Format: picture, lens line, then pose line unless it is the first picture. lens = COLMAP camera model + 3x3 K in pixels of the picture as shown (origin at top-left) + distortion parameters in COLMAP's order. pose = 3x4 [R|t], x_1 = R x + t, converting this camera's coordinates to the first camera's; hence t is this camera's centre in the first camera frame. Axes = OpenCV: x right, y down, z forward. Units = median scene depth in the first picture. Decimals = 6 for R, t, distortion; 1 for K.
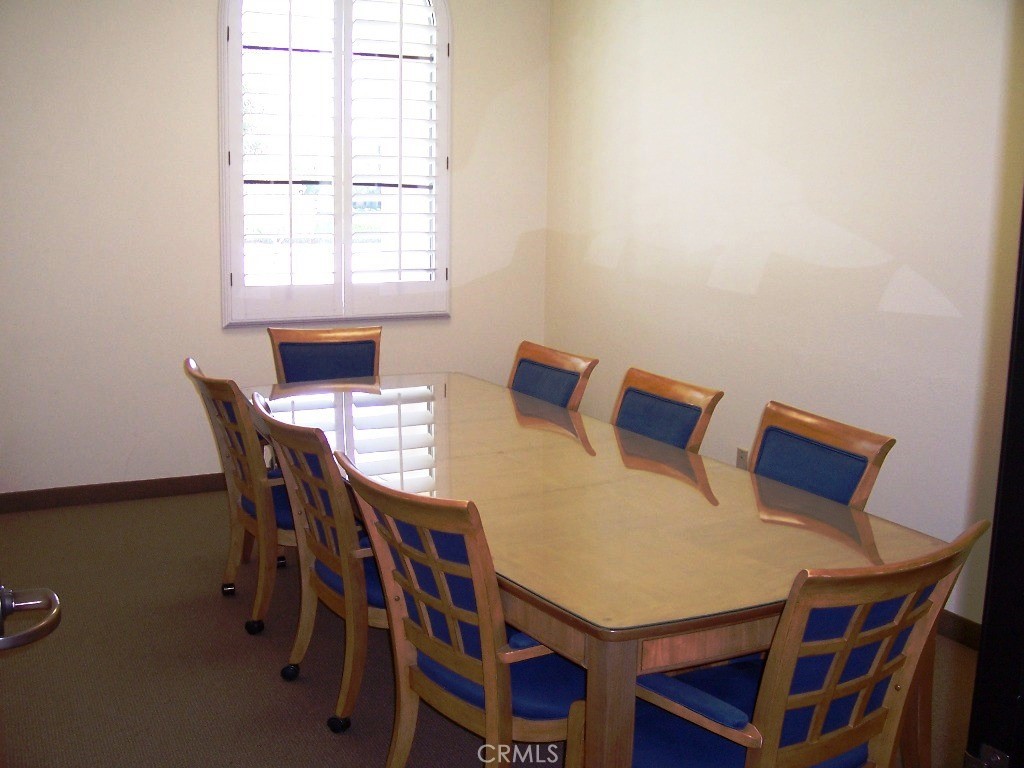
lens RADIAL K [[1050.5, 0, 512.0], [0, 1050.5, 384.0], [0, 0, 1]] dist [-0.185500, 0.157922]
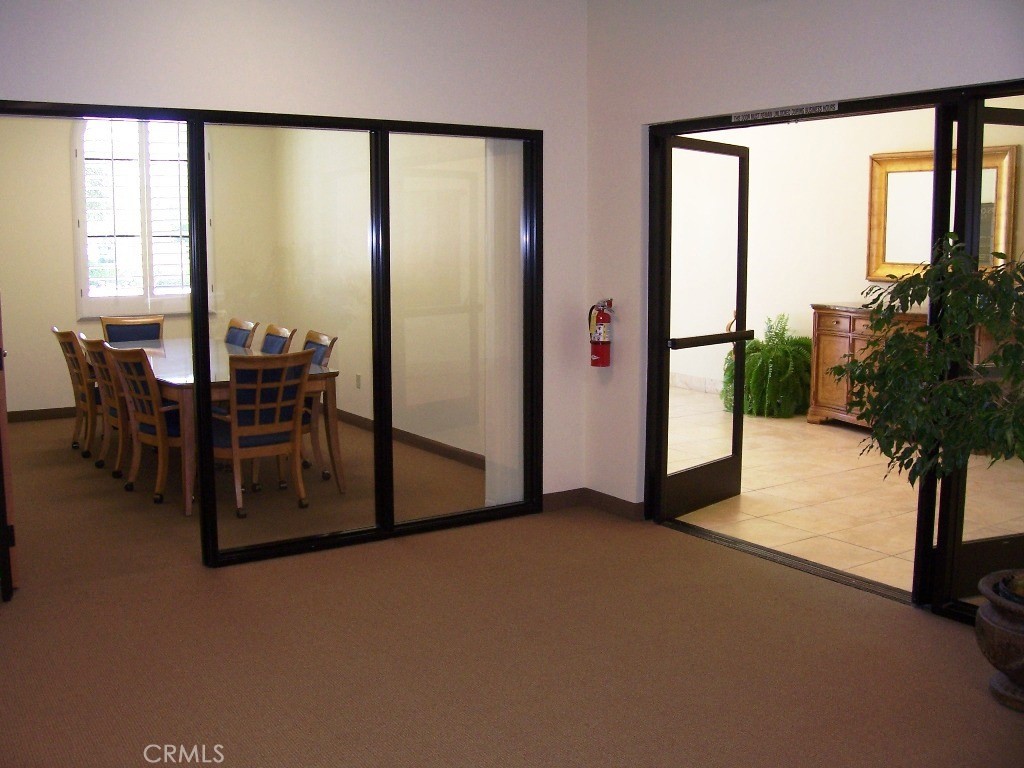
lens RADIAL K [[1050.5, 0, 512.0], [0, 1050.5, 384.0], [0, 0, 1]] dist [-0.185500, 0.157922]
pose [[0.994466, -0.024988, 0.102045, 0.271112], [0.027507, 0.999349, -0.023352, 0.113009], [-0.101395, 0.026030, 0.994506, -0.779090]]
